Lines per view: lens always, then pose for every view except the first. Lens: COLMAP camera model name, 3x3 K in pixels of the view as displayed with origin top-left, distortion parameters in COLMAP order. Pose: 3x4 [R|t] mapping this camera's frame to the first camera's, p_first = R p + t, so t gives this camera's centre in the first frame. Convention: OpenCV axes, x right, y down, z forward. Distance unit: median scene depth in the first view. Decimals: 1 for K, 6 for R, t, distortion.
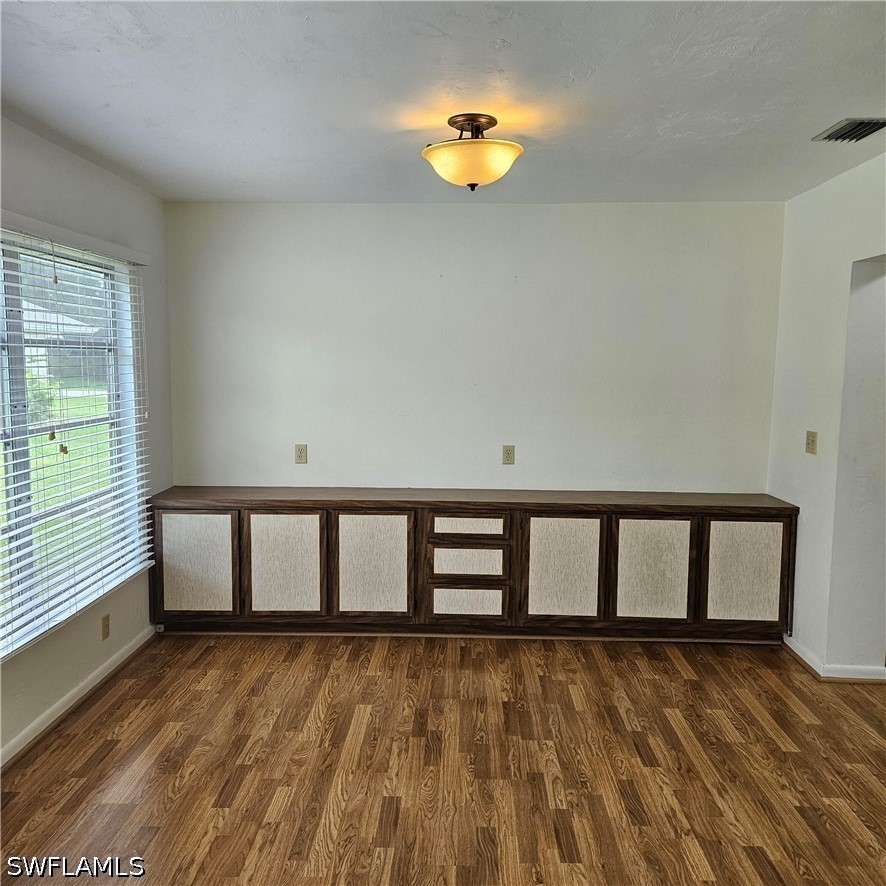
lens RADIAL K [[776.7, 0, 441.6], [0, 776.7, 442.5], [0, 0, 1]] dist [0.059581, -0.030799]
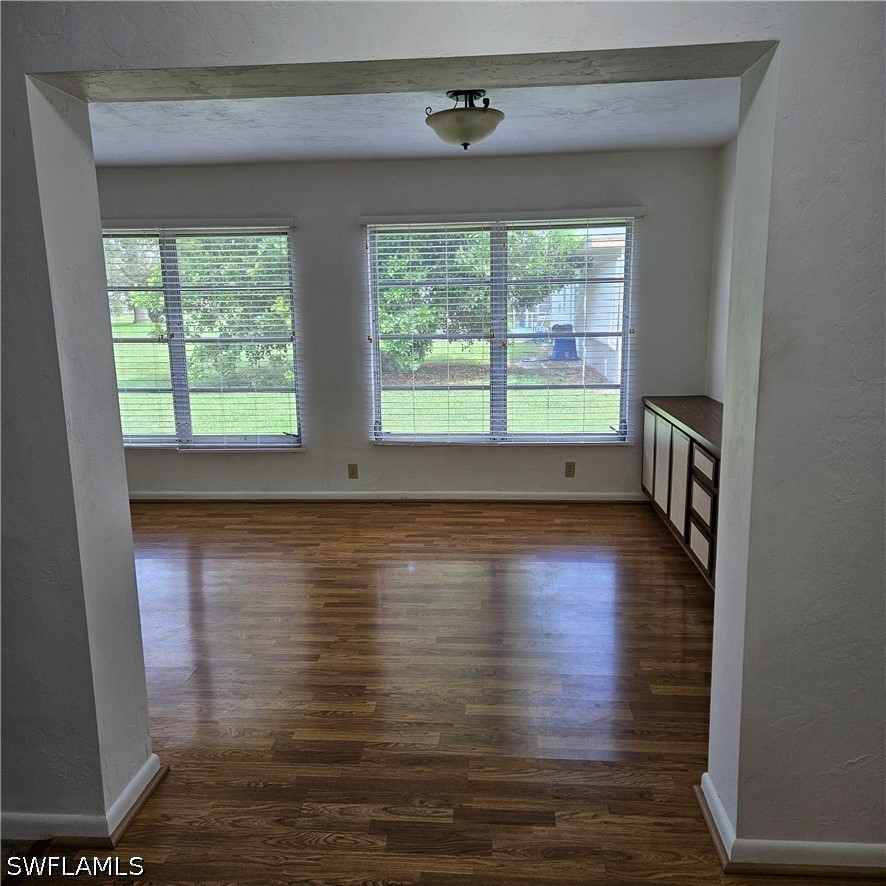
lens RADIAL K [[776.7, 0, 446.1], [0, 776.7, 442.4], [0, 0, 1]] dist [0.059581, -0.030799]
pose [[-0.036426, 0.172317, -0.984368, 1.431903], [-0.089888, 0.980464, 0.174959, -0.077541], [0.995286, 0.094856, -0.020225, 1.077260]]
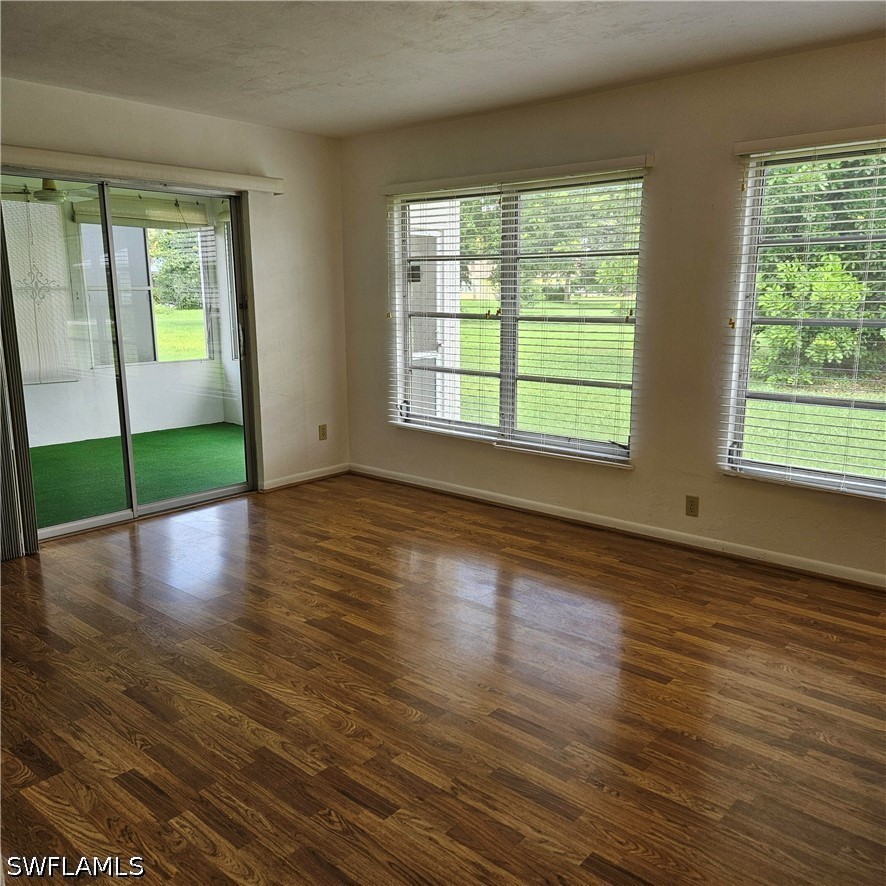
lens RADIAL K [[776.7, 0, 444.1], [0, 776.7, 446.9], [0, 0, 1]] dist [0.059581, -0.030799]
pose [[-0.632969, 0.147579, -0.759981, 0.834983], [-0.085196, 0.962422, 0.257848, -0.074023], [0.769475, 0.227957, -0.596610, 1.299233]]
